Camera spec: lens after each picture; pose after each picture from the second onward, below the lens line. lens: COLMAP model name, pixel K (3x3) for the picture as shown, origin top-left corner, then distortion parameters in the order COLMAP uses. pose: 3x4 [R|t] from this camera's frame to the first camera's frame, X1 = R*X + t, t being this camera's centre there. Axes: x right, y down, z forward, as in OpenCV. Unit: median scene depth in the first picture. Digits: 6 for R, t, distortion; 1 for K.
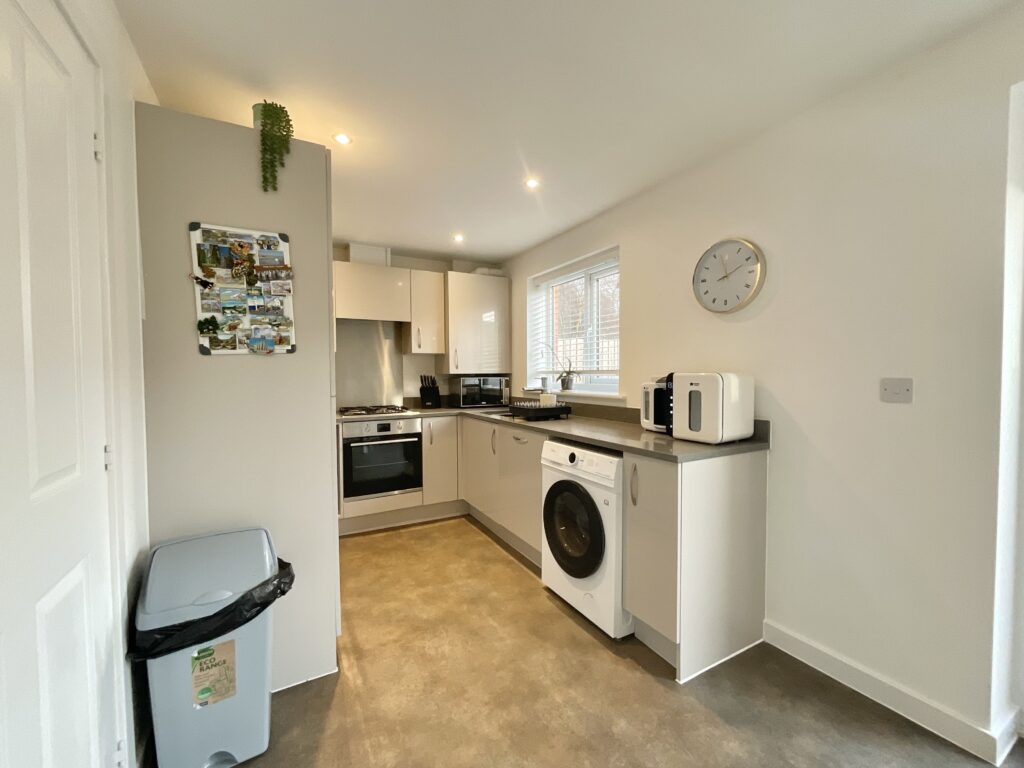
lens RADIAL K [[416.9, 0, 511.5], [0, 416.9, 384.5], [0, 0, 1]] dist [0.001417, -0.000717]
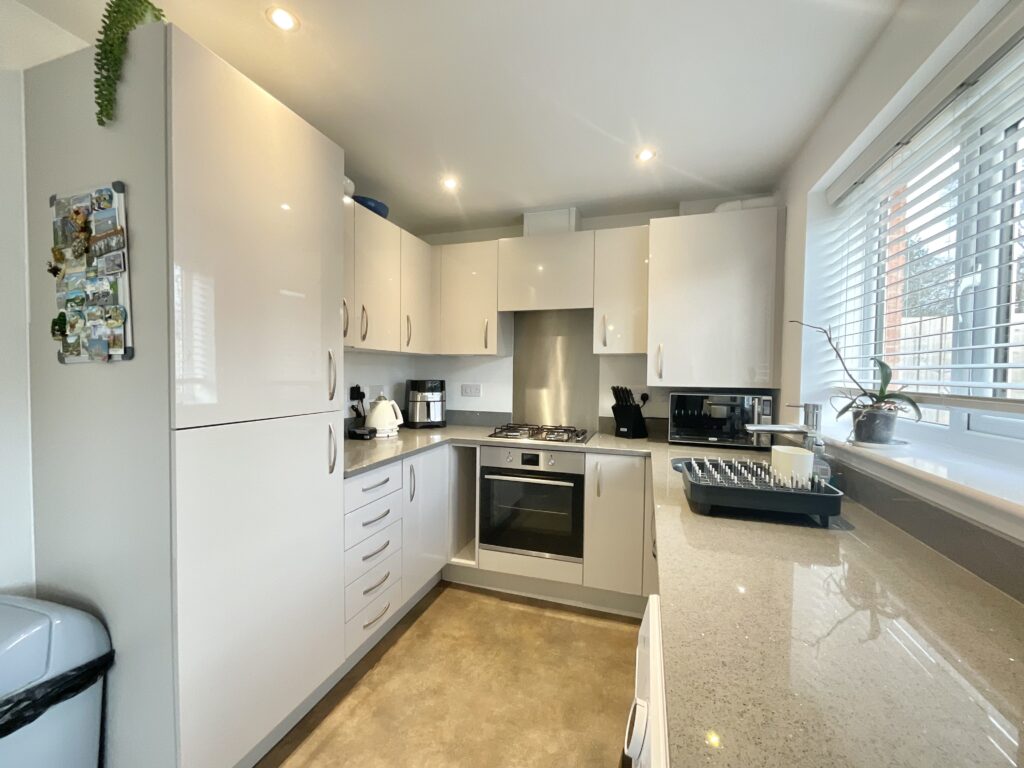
lens RADIAL K [[416.9, 0, 513.8], [0, 416.9, 385.4], [0, 0, 1]] dist [0.001417, -0.000717]
pose [[0.683333, 0.037762, -0.729130, 0.214633], [-0.037300, 0.999163, 0.016789, -0.038529], [0.729154, 0.015724, 0.684169, 0.560007]]
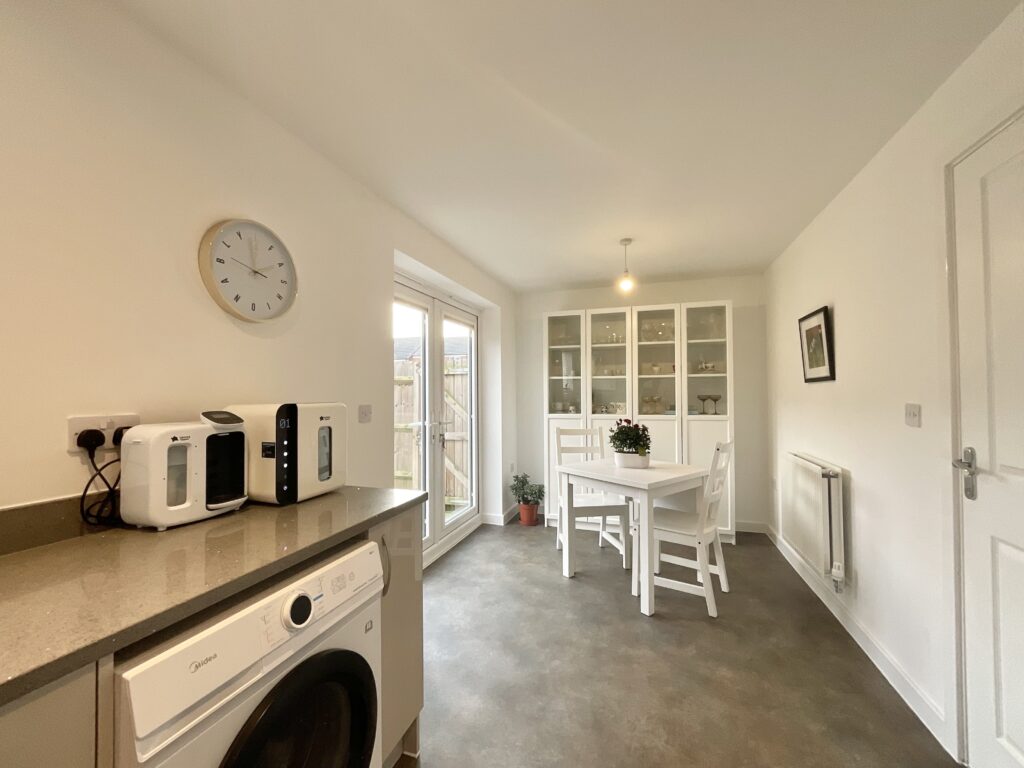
lens RADIAL K [[416.9, 0, 506.3], [0, 416.9, 387.2], [0, 0, 1]] dist [0.001417, -0.000717]
pose [[-0.668511, 0.020372, 0.743423, -0.233569], [0.029801, 0.999556, -0.000593, -0.031614], [-0.743105, 0.021758, -0.668821, 0.845345]]
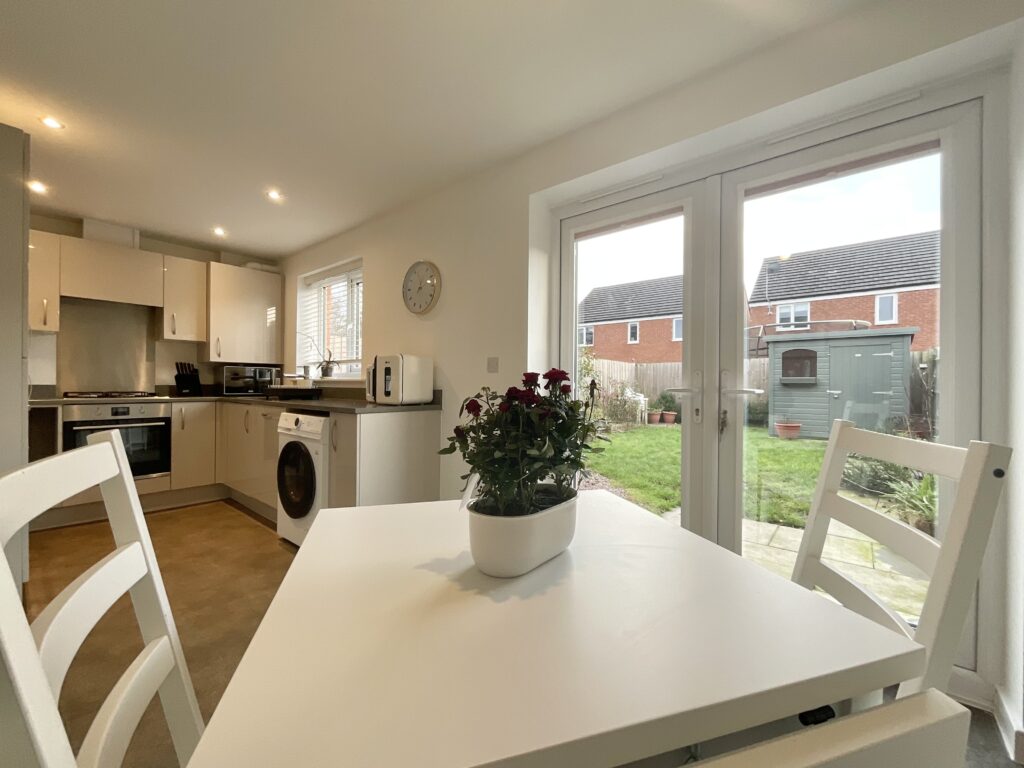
lens RADIAL K [[416.9, 0, 512.0], [0, 416.9, 385.5], [0, 0, 1]] dist [0.001417, -0.000717]
pose [[0.929490, 0.013535, 0.368599, 0.210903], [-0.004551, 0.999671, -0.025232, 0.072209], [-0.368819, 0.021775, 0.929246, -0.284697]]
